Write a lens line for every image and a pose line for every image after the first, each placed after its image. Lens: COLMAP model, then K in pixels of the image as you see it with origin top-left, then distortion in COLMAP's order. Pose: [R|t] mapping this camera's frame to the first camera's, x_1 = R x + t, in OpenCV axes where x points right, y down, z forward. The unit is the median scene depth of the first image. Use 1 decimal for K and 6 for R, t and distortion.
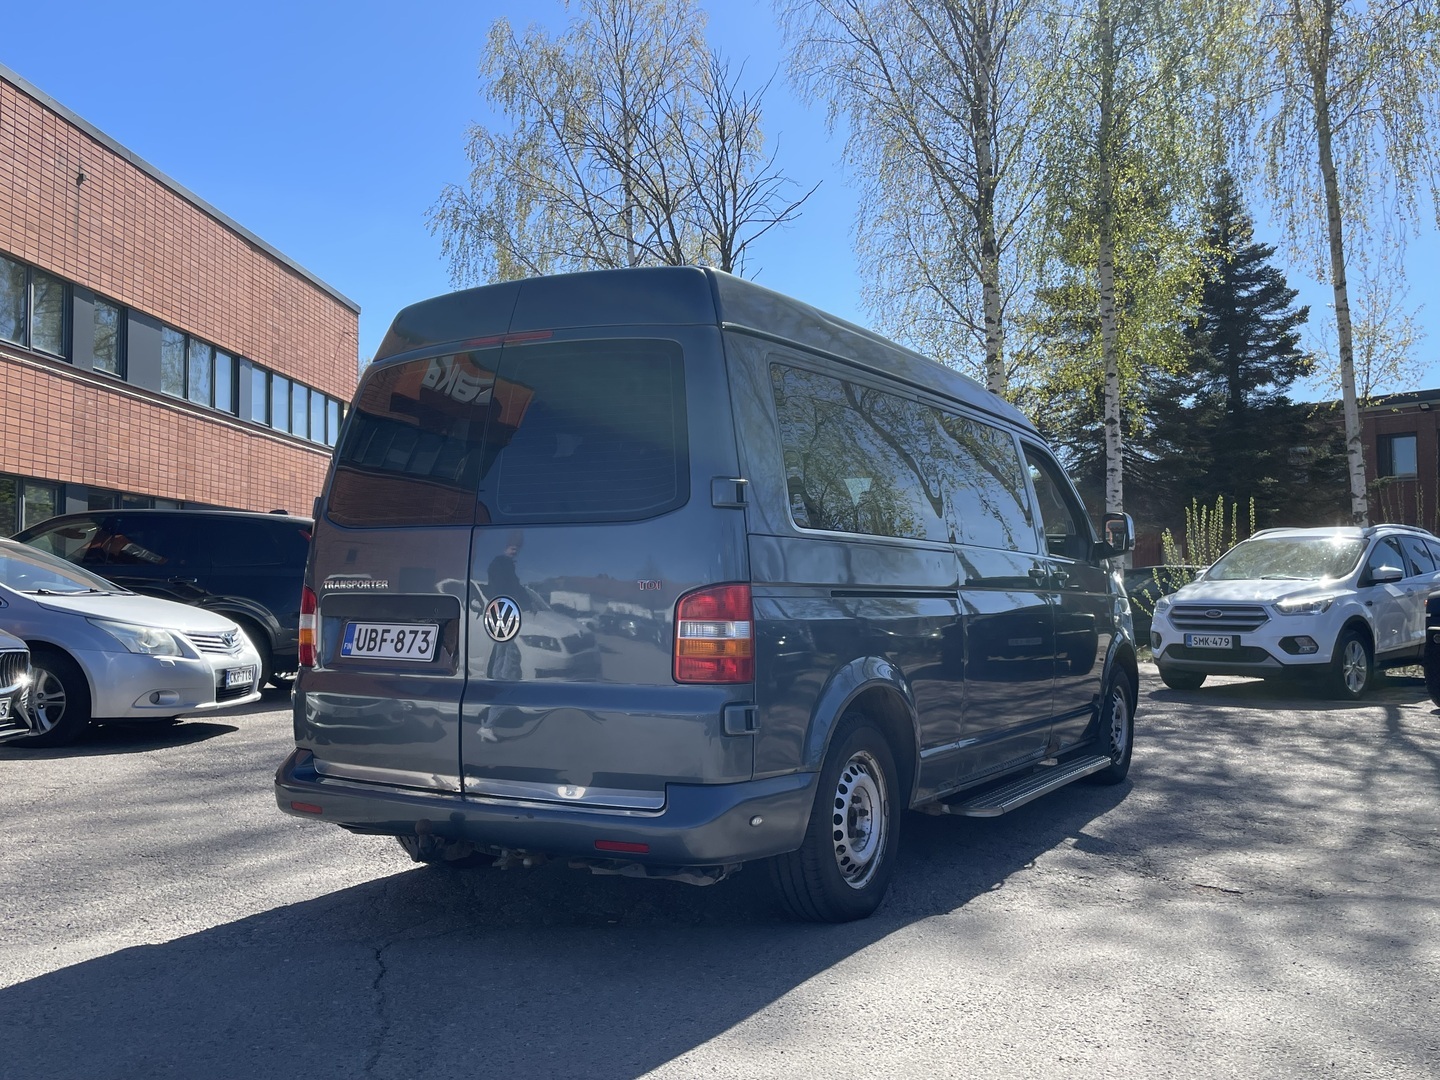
lens RADIAL K [[1273.3, 0, 725.7], [0, 1273.3, 539.8], [0, 0, 1]] dist [0.062647, -0.033141]
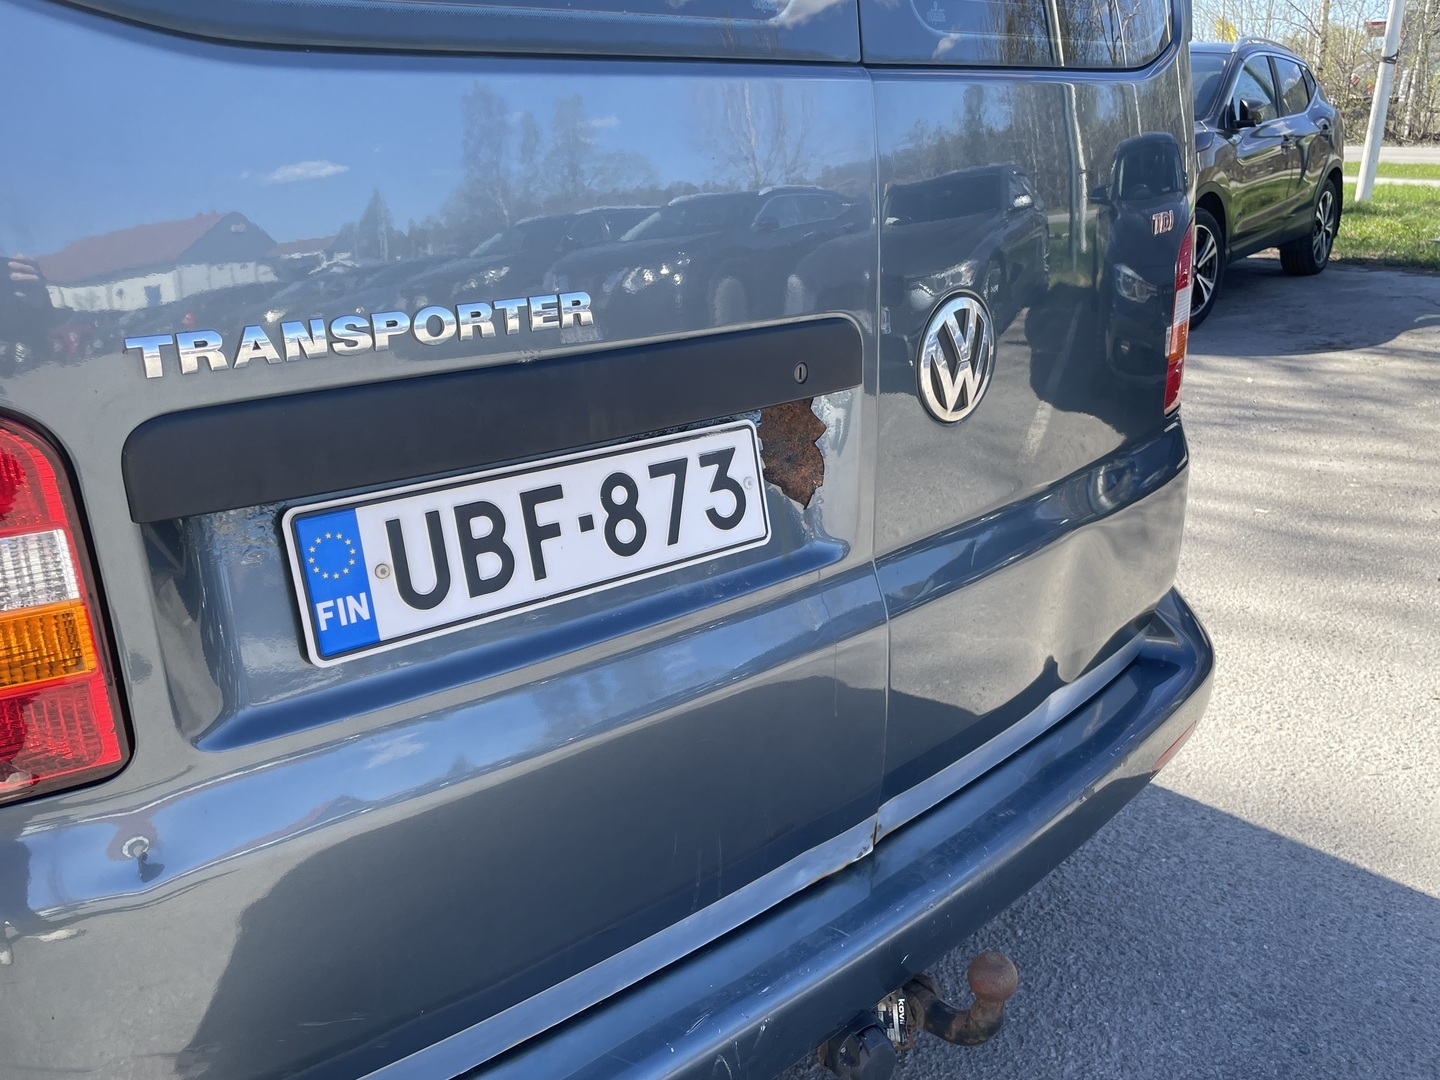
lens RADIAL K [[1273.3, 0, 725.5], [0, 1273.3, 540.7], [0, 0, 1]] dist [0.062647, -0.033141]
pose [[0.247745, -0.307641, 0.918684, -0.493906], [-0.019652, 0.946454, 0.322240, -0.002297], [-0.968626, -0.097887, 0.228434, 0.910729]]
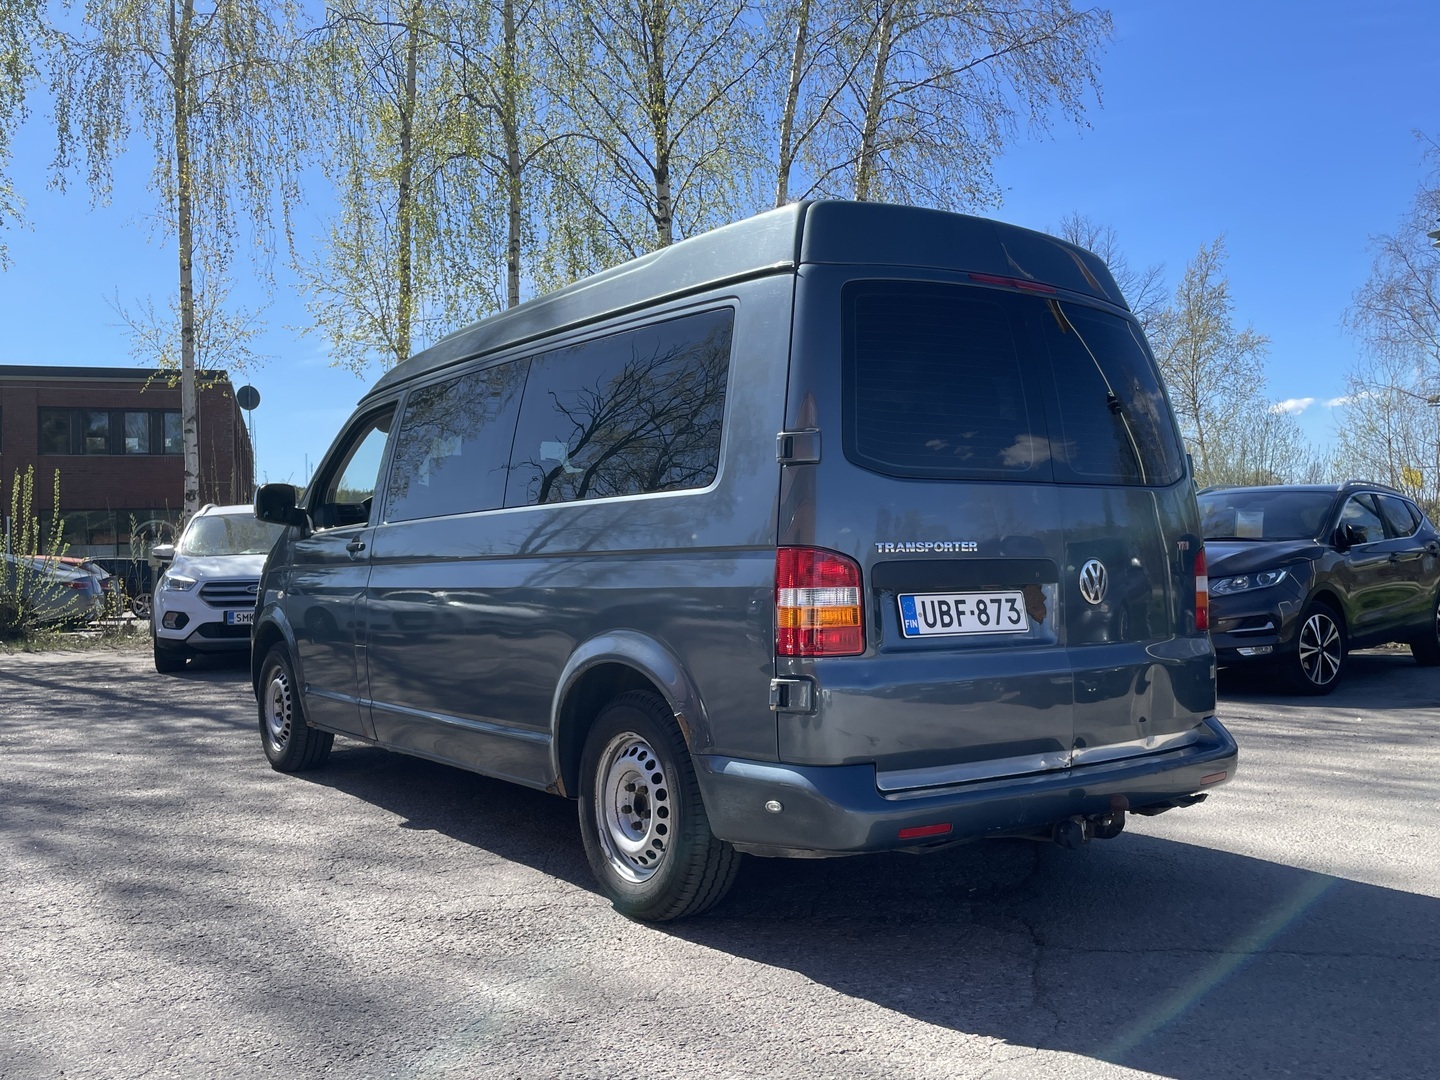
lens RADIAL K [[1273.3, 0, 714.2], [0, 1273.3, 539.0], [0, 0, 1]] dist [0.062647, -0.033141]
pose [[0.389206, 0.007923, 0.921117, -1.106517], [-0.020348, 0.999793, -0.000002, 0.033473], [-0.920926, -0.018742, 0.389286, 0.827451]]
